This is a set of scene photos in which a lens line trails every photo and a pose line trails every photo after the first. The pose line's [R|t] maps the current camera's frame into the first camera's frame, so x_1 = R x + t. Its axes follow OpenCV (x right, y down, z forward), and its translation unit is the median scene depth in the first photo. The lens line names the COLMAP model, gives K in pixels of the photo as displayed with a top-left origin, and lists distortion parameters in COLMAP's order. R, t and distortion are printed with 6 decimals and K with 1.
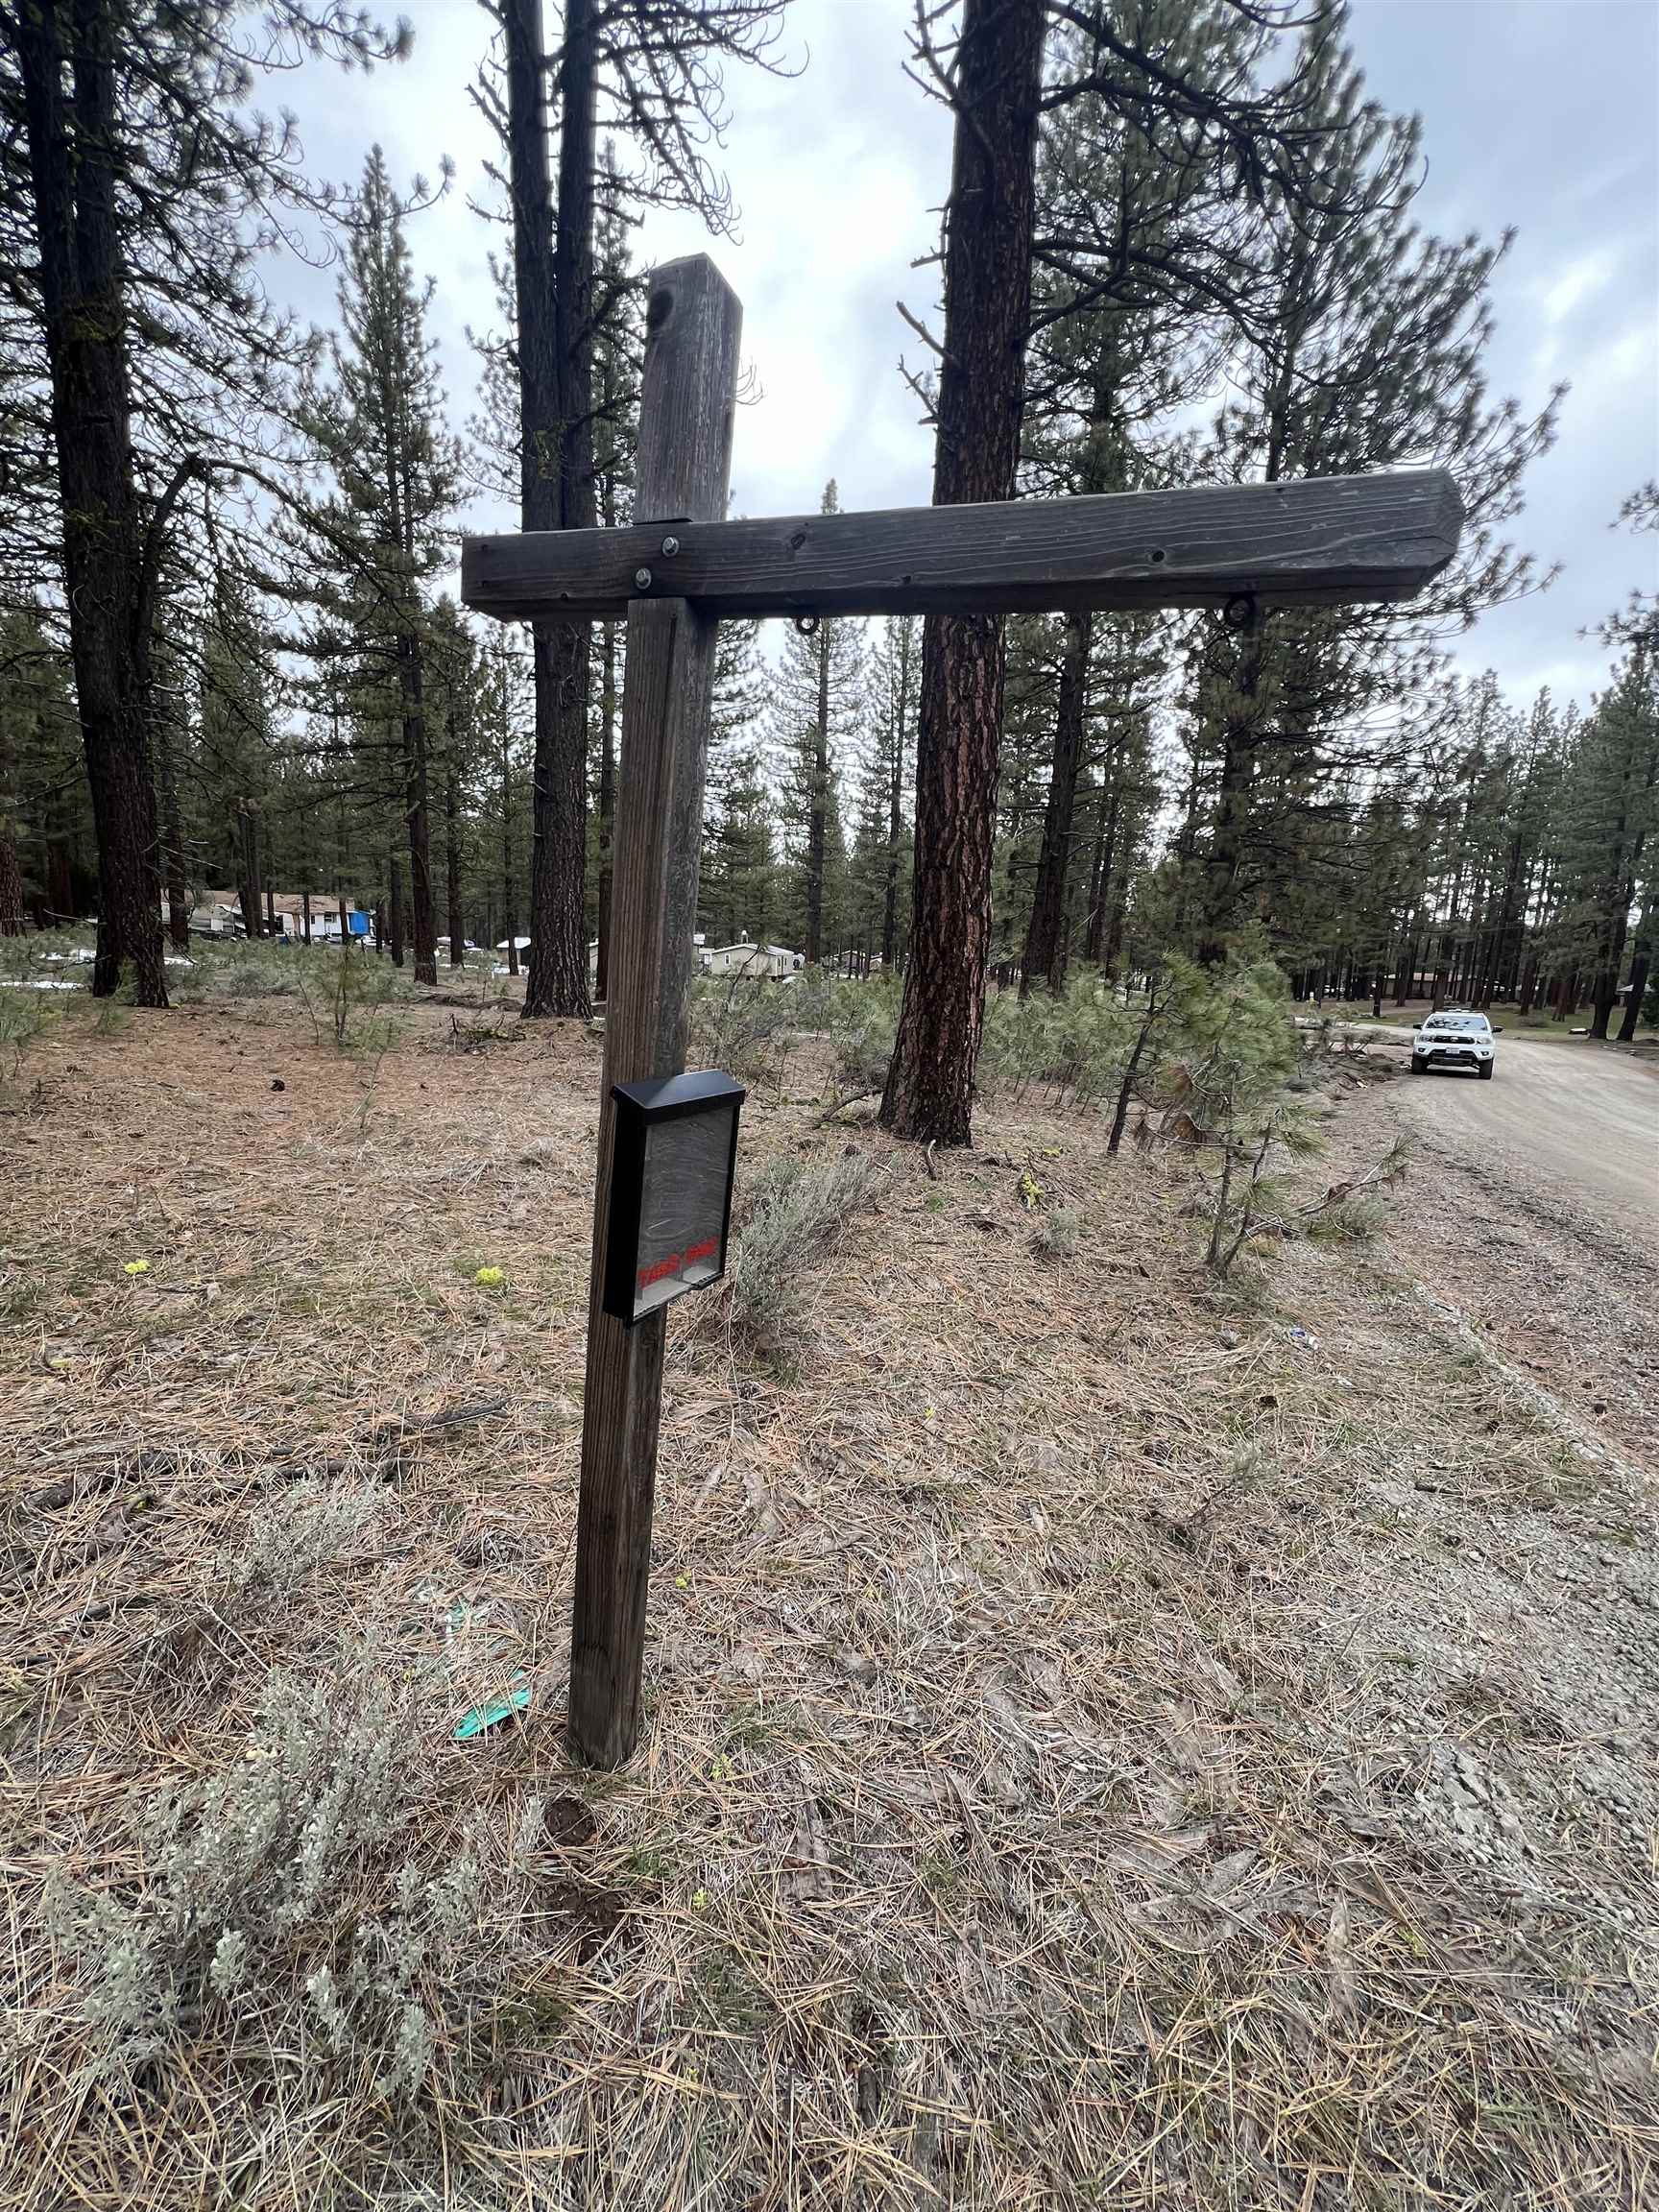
lens RADIAL K [[886.0, 0, 834.3], [0, 886.0, 1102.6], [0, 0, 1]] dist [-0.001853, 0.000420]
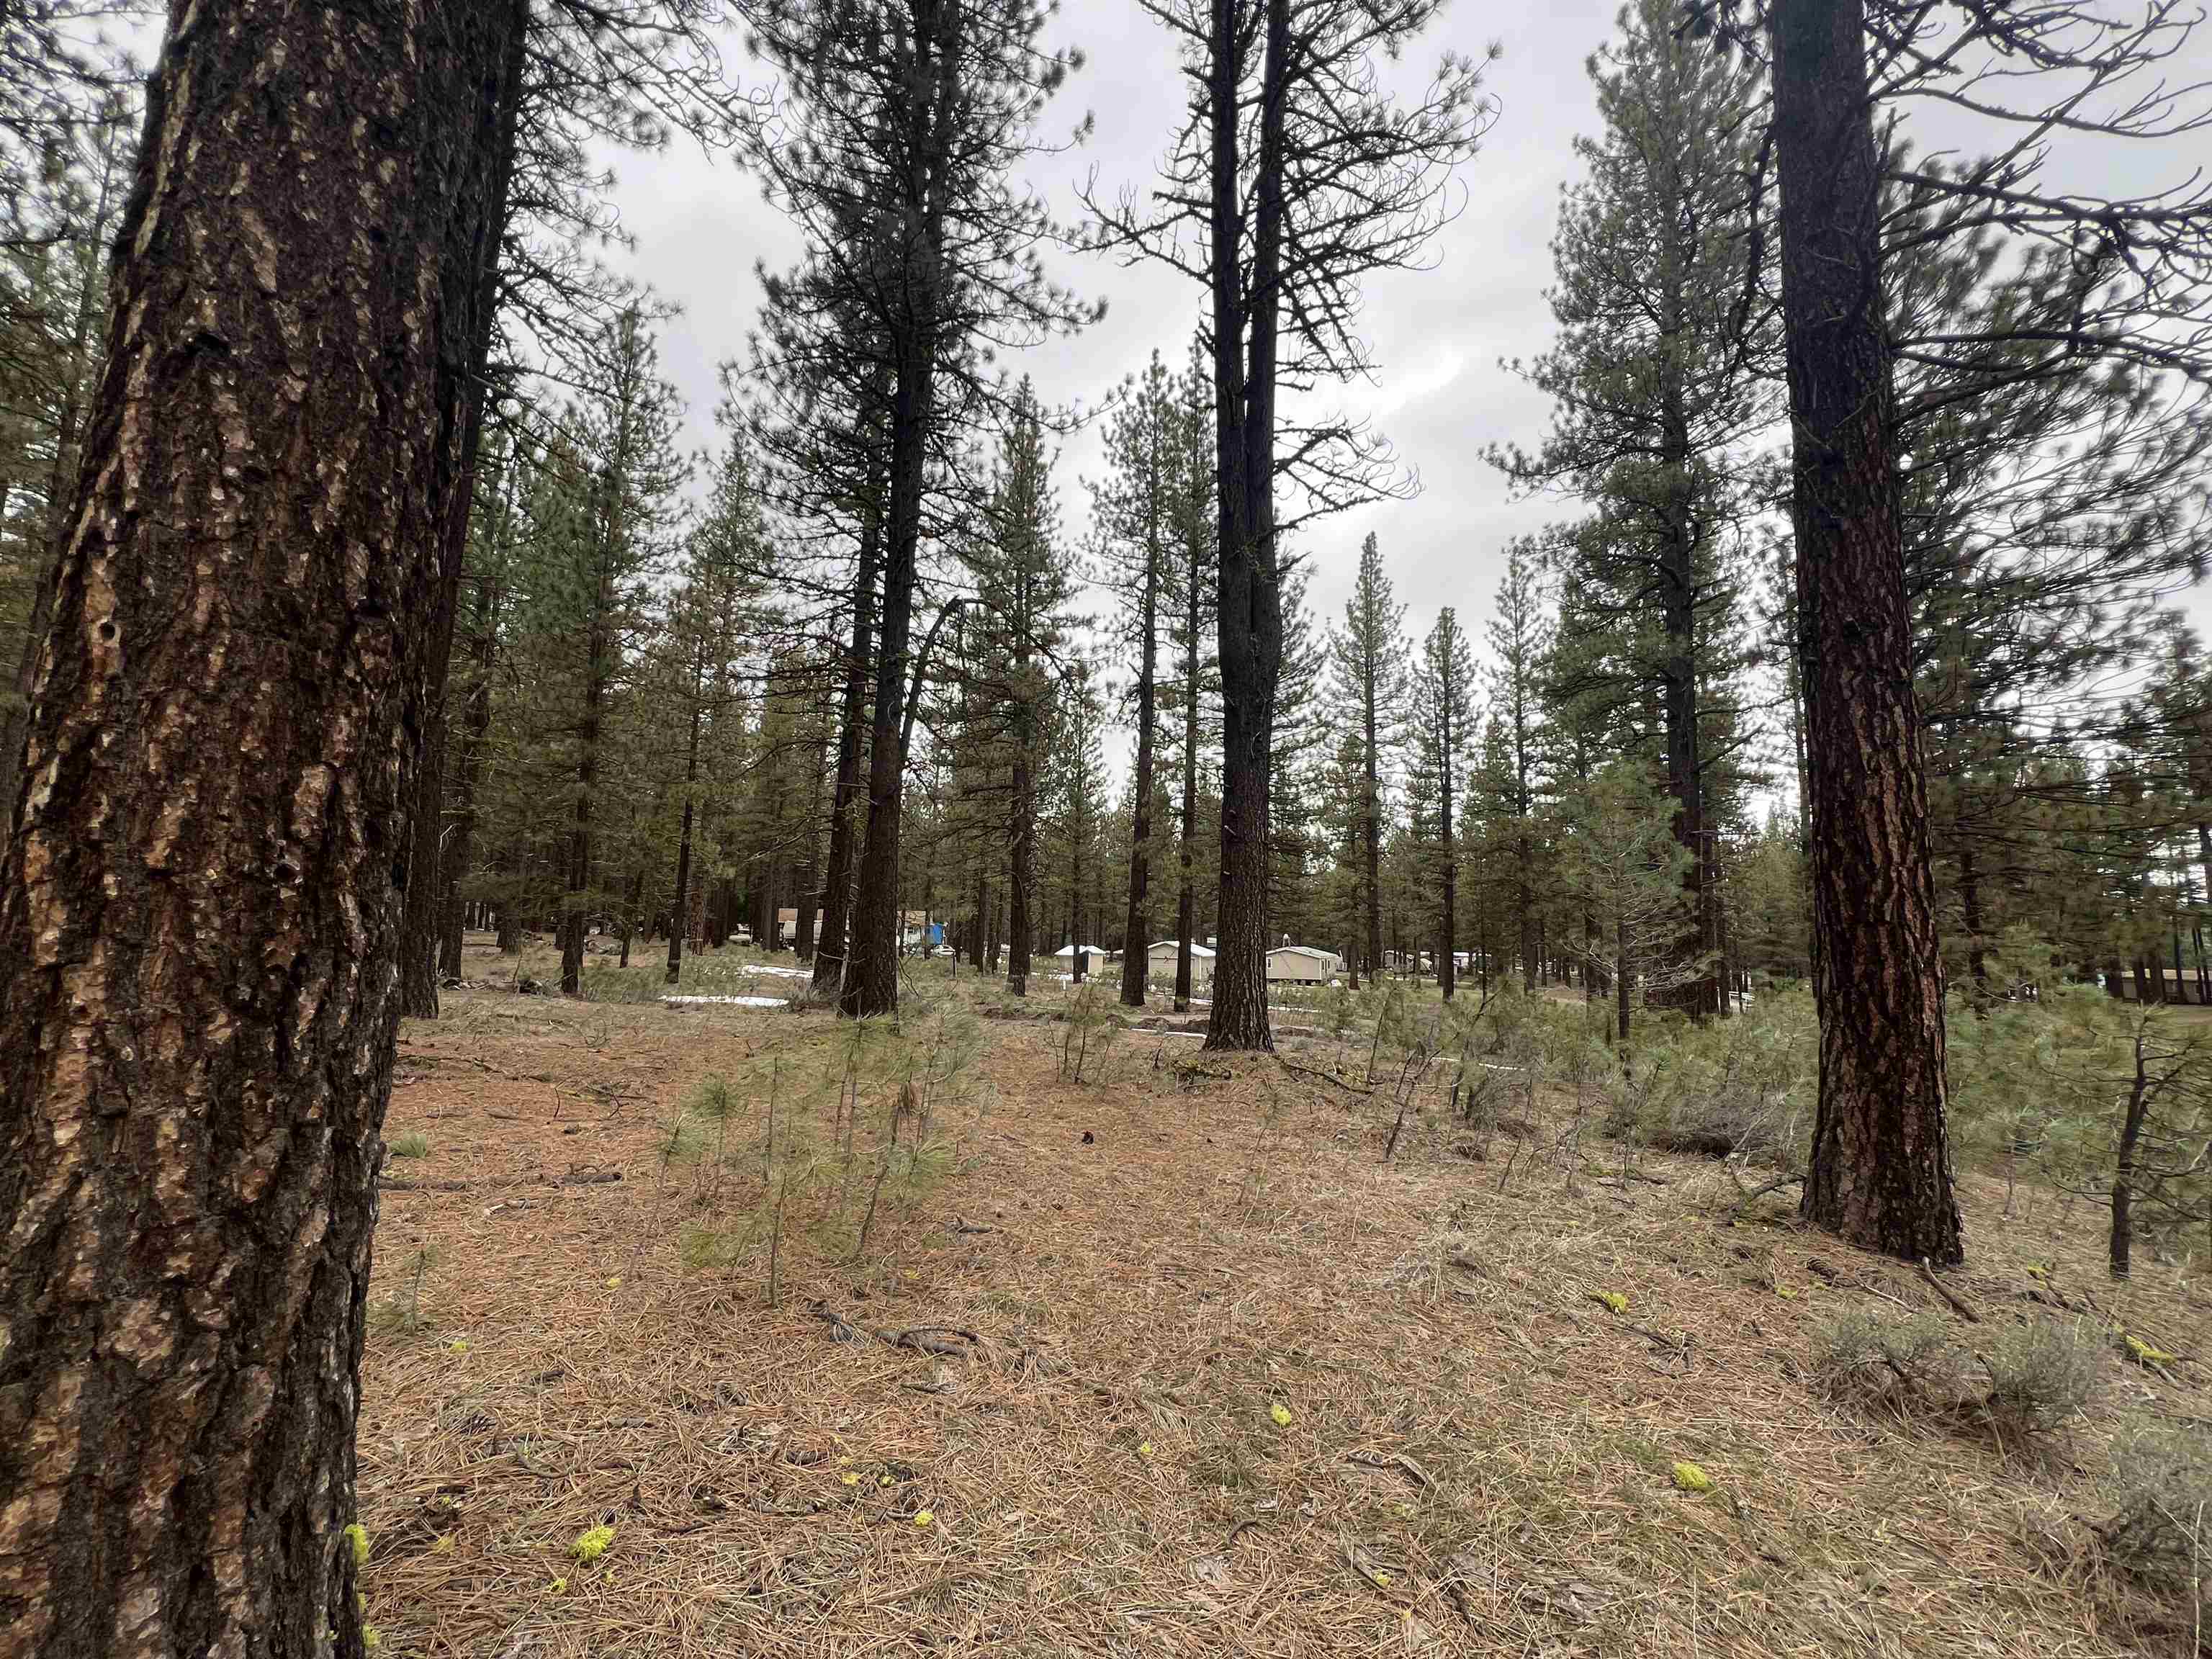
lens RADIAL K [[886.0, 0, 1104.9], [0, 886.0, 830.4], [0, 0, 1]] dist [-0.001853, 0.000420]
pose [[0.960782, -0.051568, -0.272468, -0.061565], [-0.032700, 0.954633, -0.295983, -0.011089], [0.275371, 0.293285, 0.915508, -0.008040]]
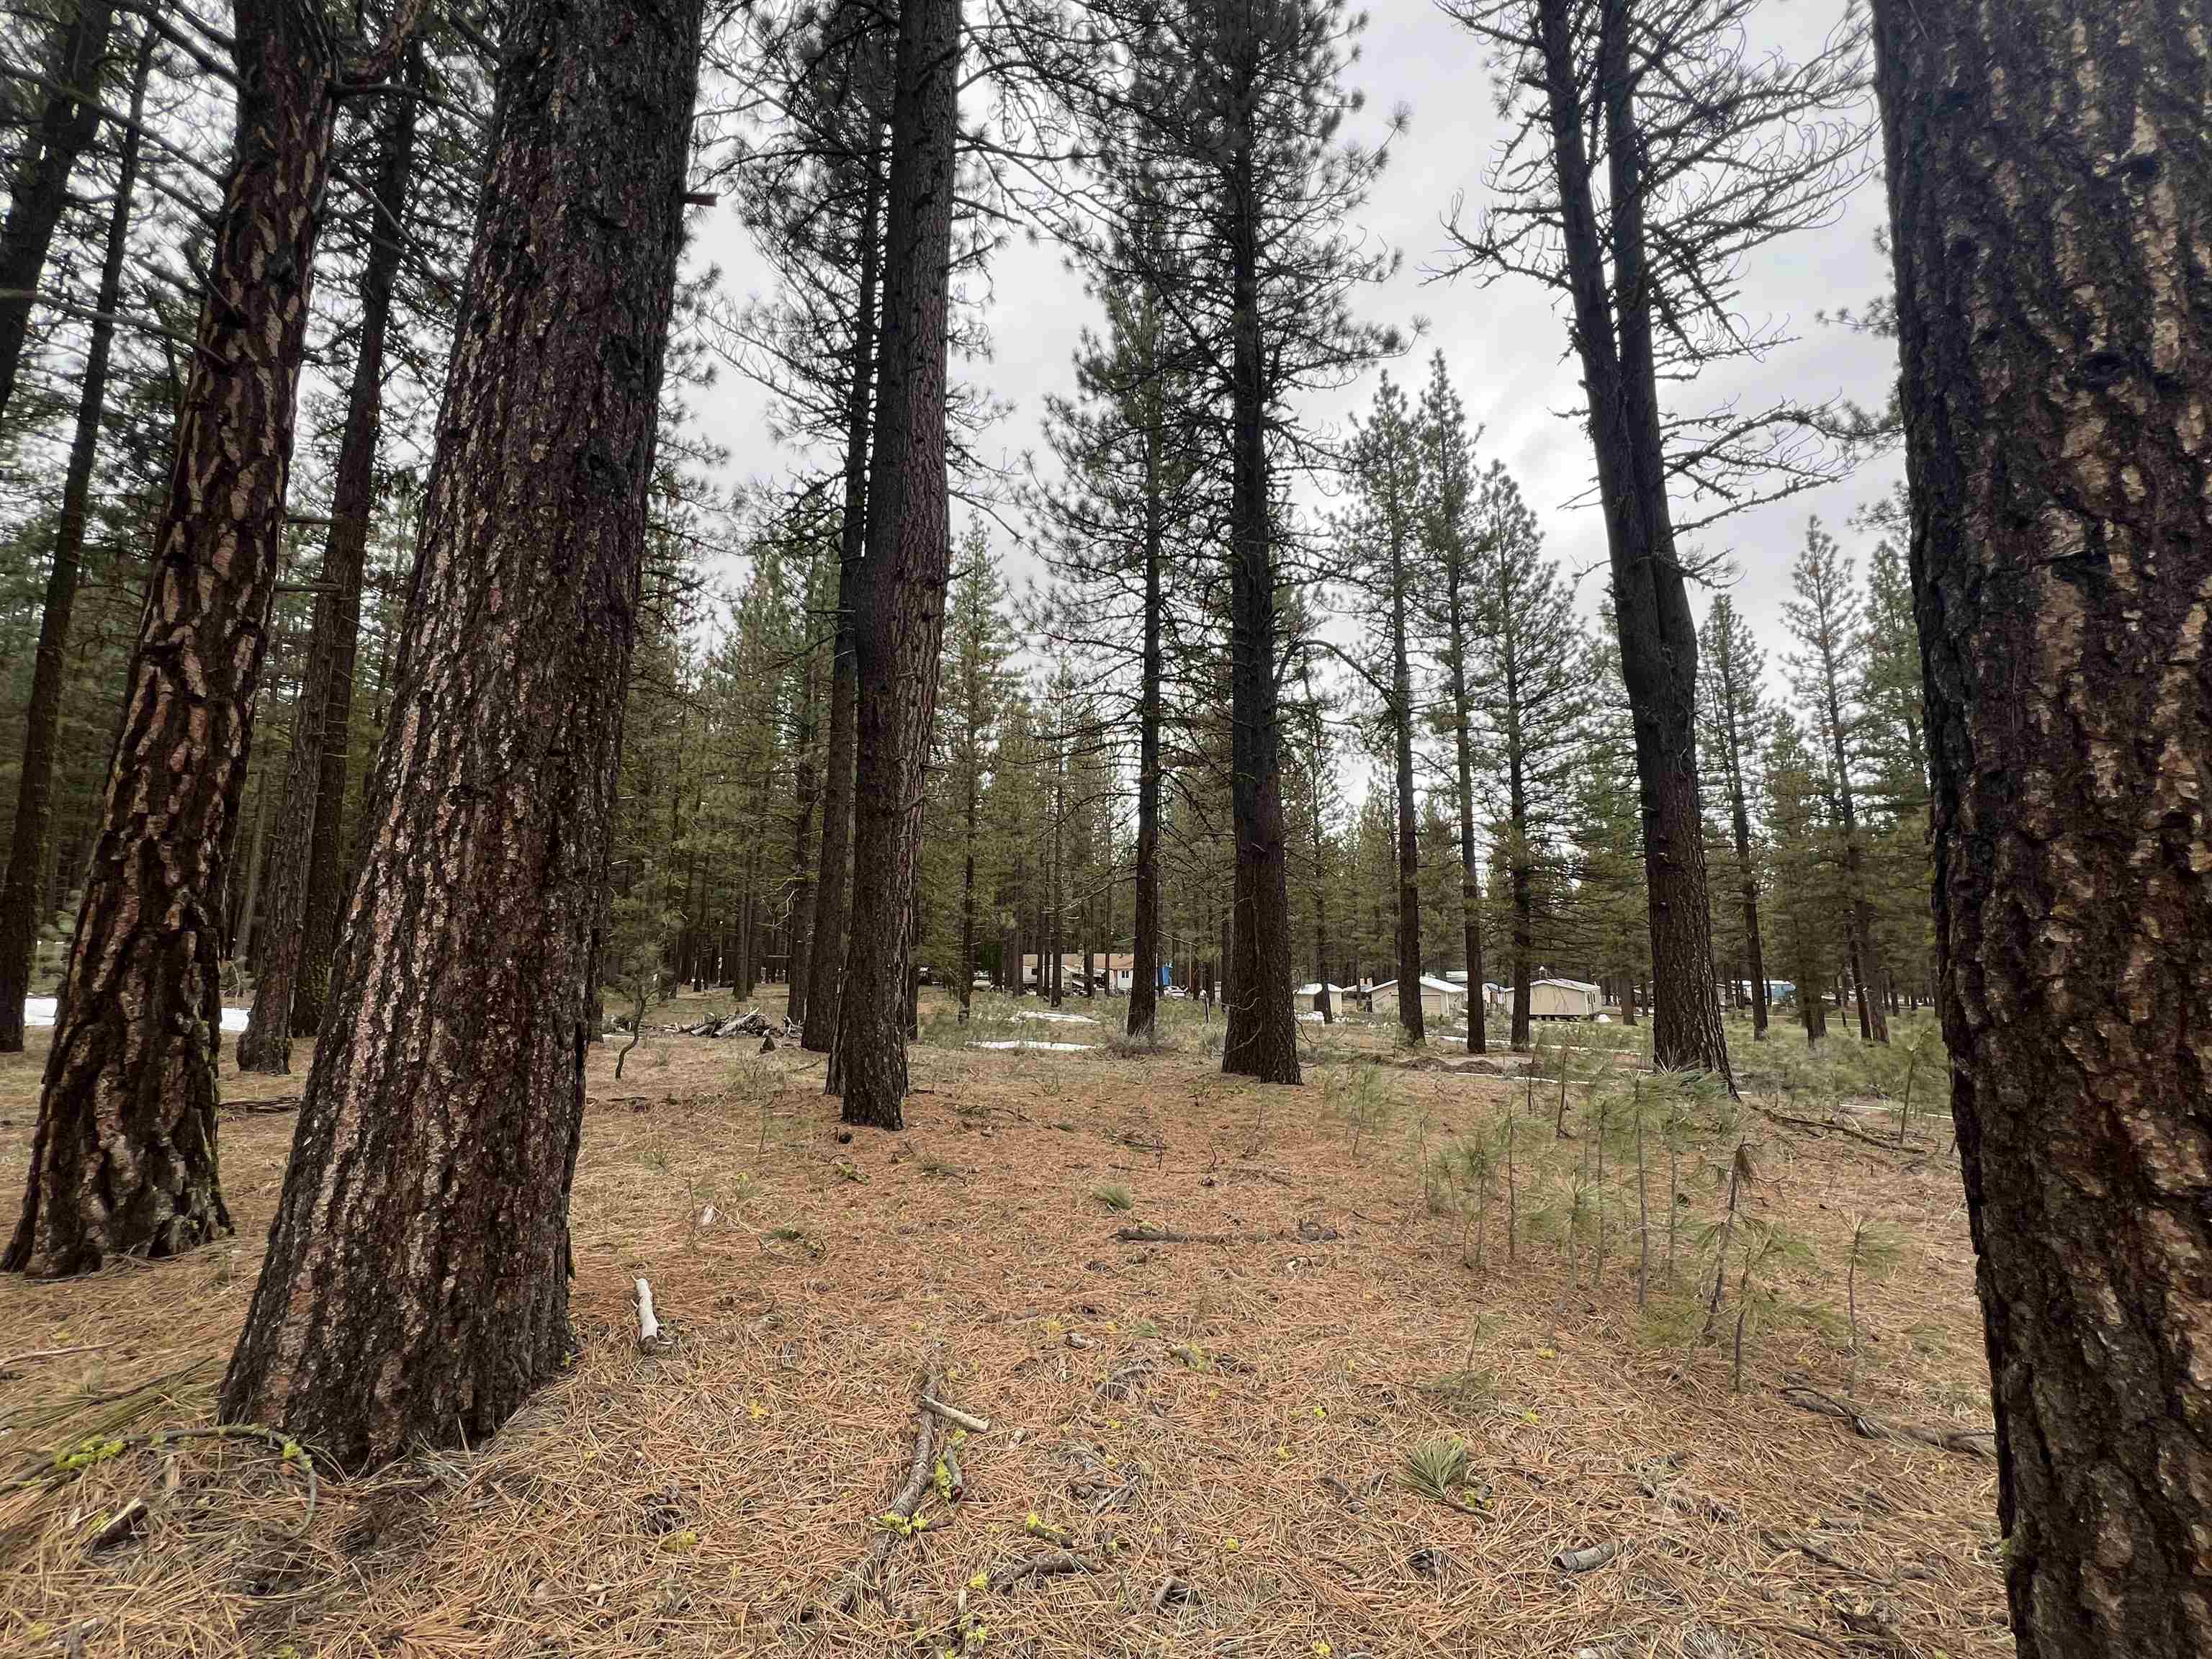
lens RADIAL K [[886.0, 0, 1102.3], [0, 886.0, 831.0], [0, 0, 1]] dist [-0.001853, 0.000420]
pose [[0.872394, -0.119893, -0.473871, -0.116521], [-0.047779, 0.943894, -0.326773, -0.010598], [0.486462, 0.307716, 0.817720, -0.032011]]
